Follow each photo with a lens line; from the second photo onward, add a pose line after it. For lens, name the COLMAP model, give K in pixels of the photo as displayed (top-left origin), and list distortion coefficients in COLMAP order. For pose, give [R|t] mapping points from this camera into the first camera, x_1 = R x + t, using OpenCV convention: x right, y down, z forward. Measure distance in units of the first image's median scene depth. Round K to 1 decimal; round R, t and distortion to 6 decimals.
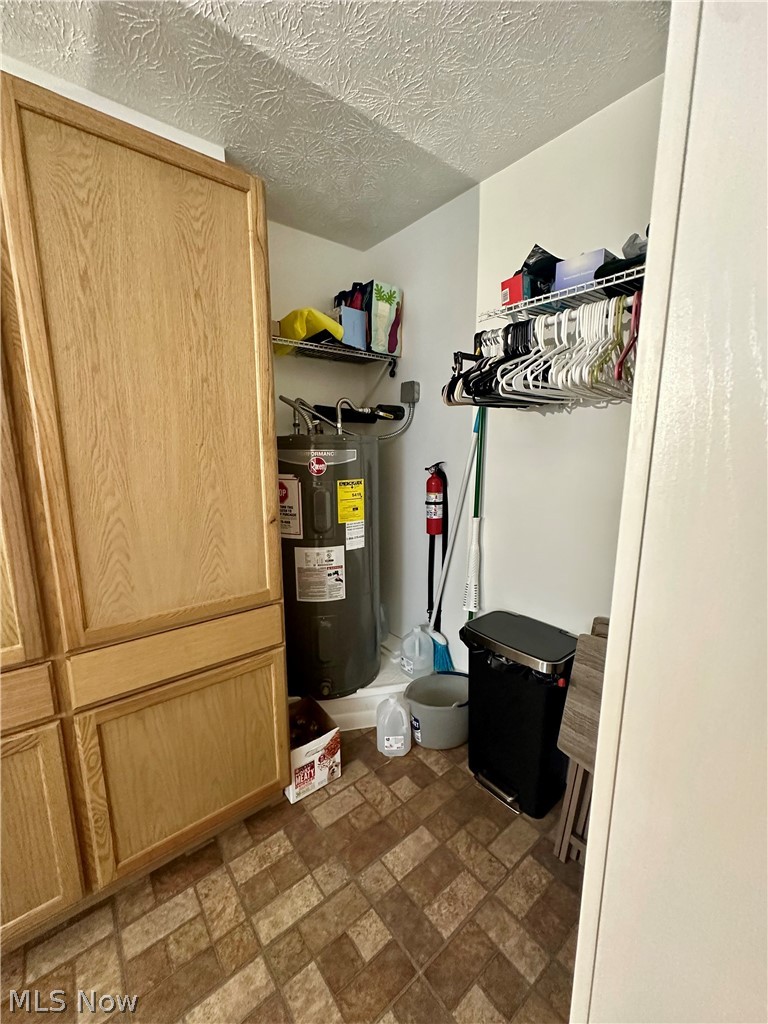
lens RADIAL K [[408.7, 0, 384.0], [0, 408.7, 512.0], [0, 0, 1]] dist [-0.002329, 0.000502]
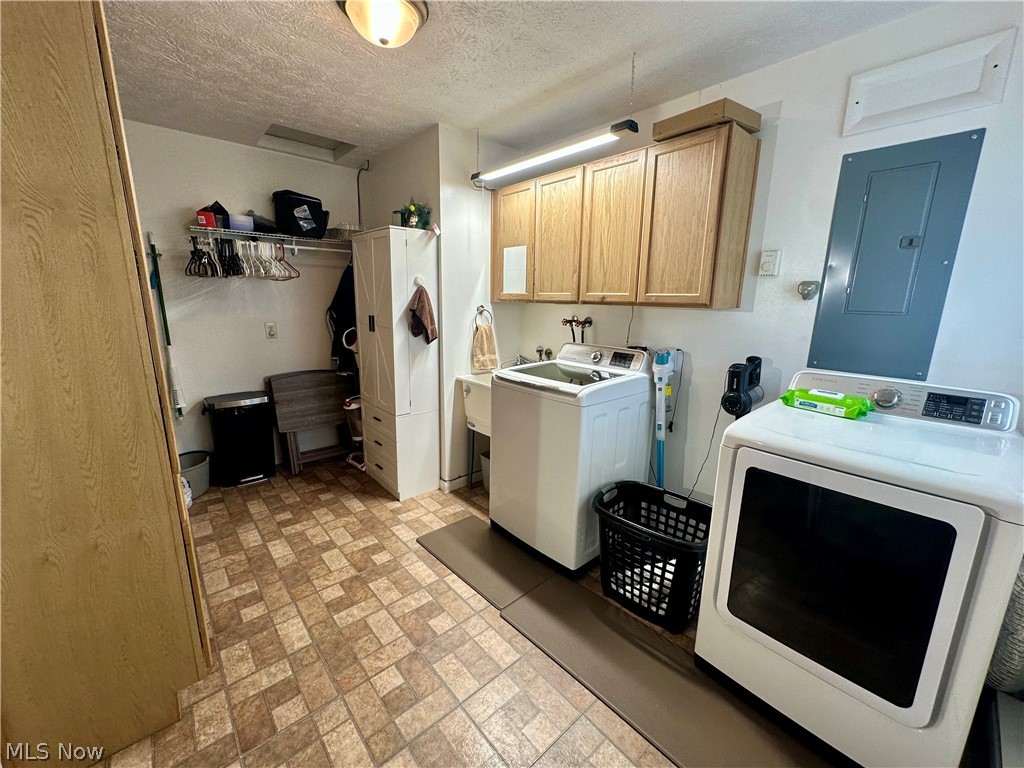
lens RADIAL K [[408.7, 0, 512.4], [0, 408.7, 384.8], [0, 0, 1]] dist [-0.002329, 0.000502]
pose [[-0.054271, -0.209599, 0.976280, -1.621491], [0.153404, 0.964364, 0.215569, 0.026802], [-0.986672, 0.161465, -0.020183, -0.247573]]
